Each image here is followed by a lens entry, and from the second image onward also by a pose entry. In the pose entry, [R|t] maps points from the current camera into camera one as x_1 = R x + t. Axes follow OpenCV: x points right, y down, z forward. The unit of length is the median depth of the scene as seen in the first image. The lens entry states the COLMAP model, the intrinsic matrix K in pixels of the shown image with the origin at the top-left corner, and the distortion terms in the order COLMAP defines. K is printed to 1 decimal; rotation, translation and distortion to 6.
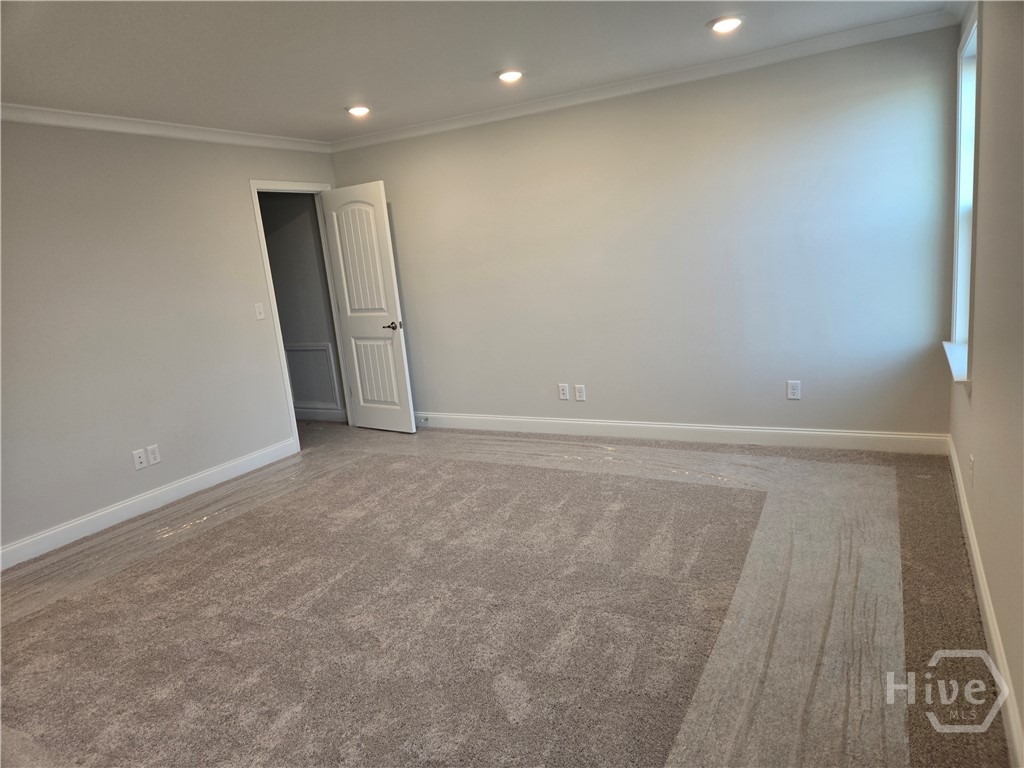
lens RADIAL K [[687.5, 0, 512.0], [0, 687.5, 384.0], [0, 0, 1]] dist [0.080220, -0.066474]
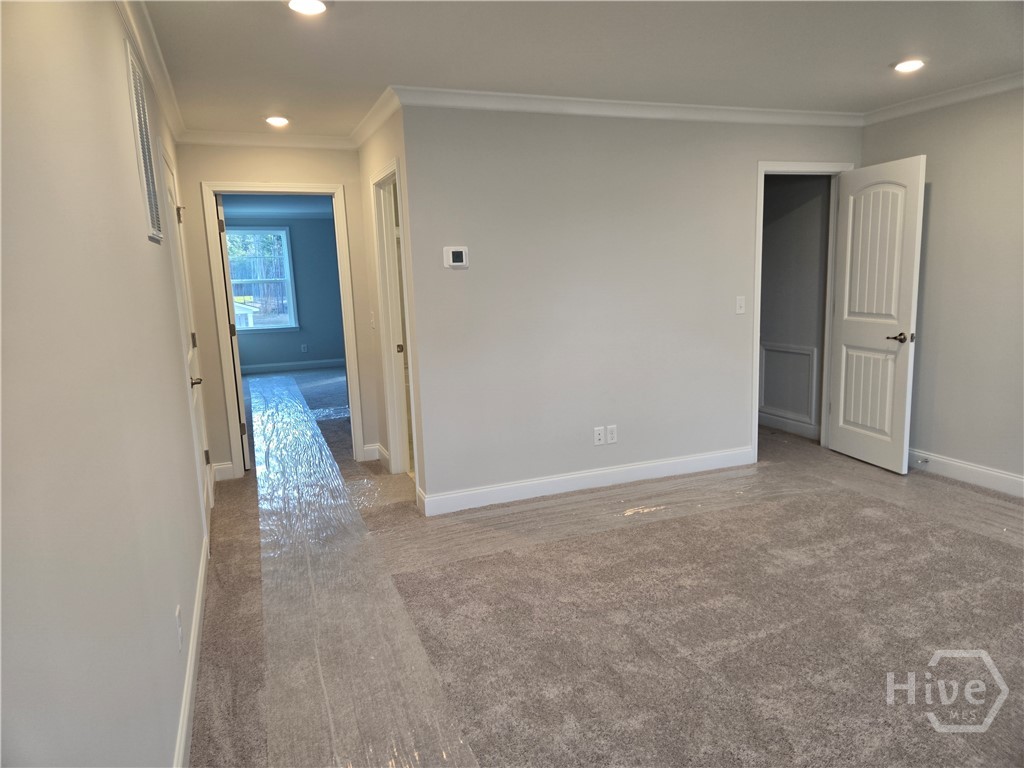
lens RADIAL K [[687.5, 0, 512.0], [0, 687.5, 384.0], [0, 0, 1]] dist [0.080220, -0.066474]
pose [[0.768365, 0.168912, -0.617320, -0.012388], [-0.161625, 0.984492, 0.068208, -0.018799], [0.619268, 0.047366, 0.783750, 0.118246]]
